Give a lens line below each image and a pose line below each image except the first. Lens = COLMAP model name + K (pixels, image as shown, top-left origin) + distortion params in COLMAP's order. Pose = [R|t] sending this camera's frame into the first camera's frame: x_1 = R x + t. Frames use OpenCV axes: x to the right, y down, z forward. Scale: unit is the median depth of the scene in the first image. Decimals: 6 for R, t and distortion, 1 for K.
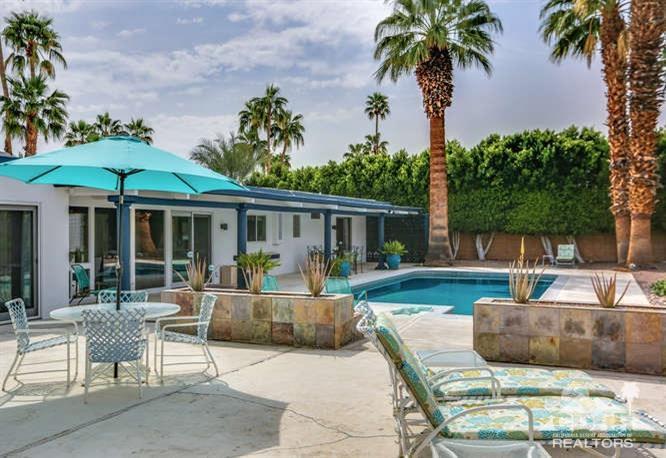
lens RADIAL K [[607.7, 0, 333.0], [0, 607.7, 229.0], [0, 0, 1]] dist [0.062632, 0.005859]
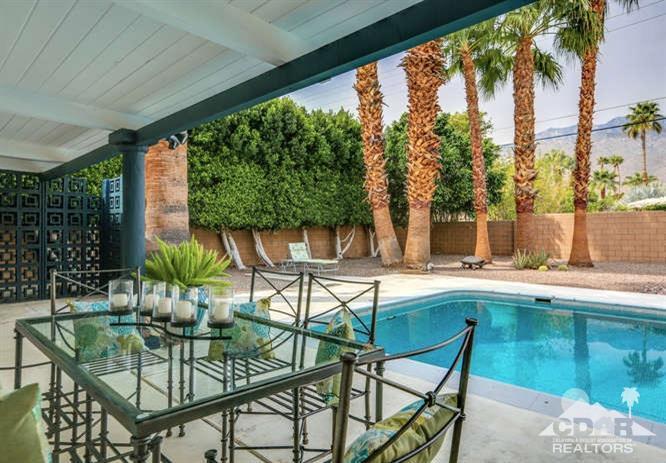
lens RADIAL K [[403.7, 0, 329.1], [0, 403.7, 231.8], [0, 0, 1]] dist [-0.066824, 0.078424]
pose [[0.349948, 0.002530, 0.936766, -0.041717], [0.000256, 0.999996, -0.002796, 0.013288], [-0.936769, 0.001219, 0.349946, 0.778889]]
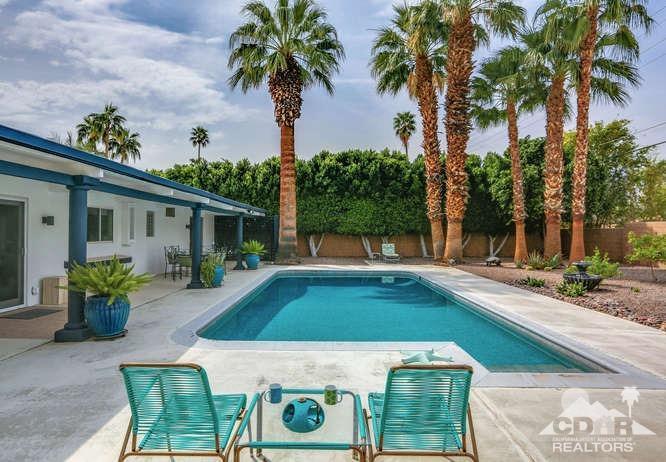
lens RADIAL K [[403.7, 0, 329.1], [0, 403.7, 231.3], [0, 0, 1]] dist [-0.066824, 0.078424]
pose [[0.915985, 0.008430, 0.401123, -0.045626], [-0.007477, 0.999964, -0.003943, 0.005174], [-0.401142, 0.000613, 0.916016, 0.307378]]
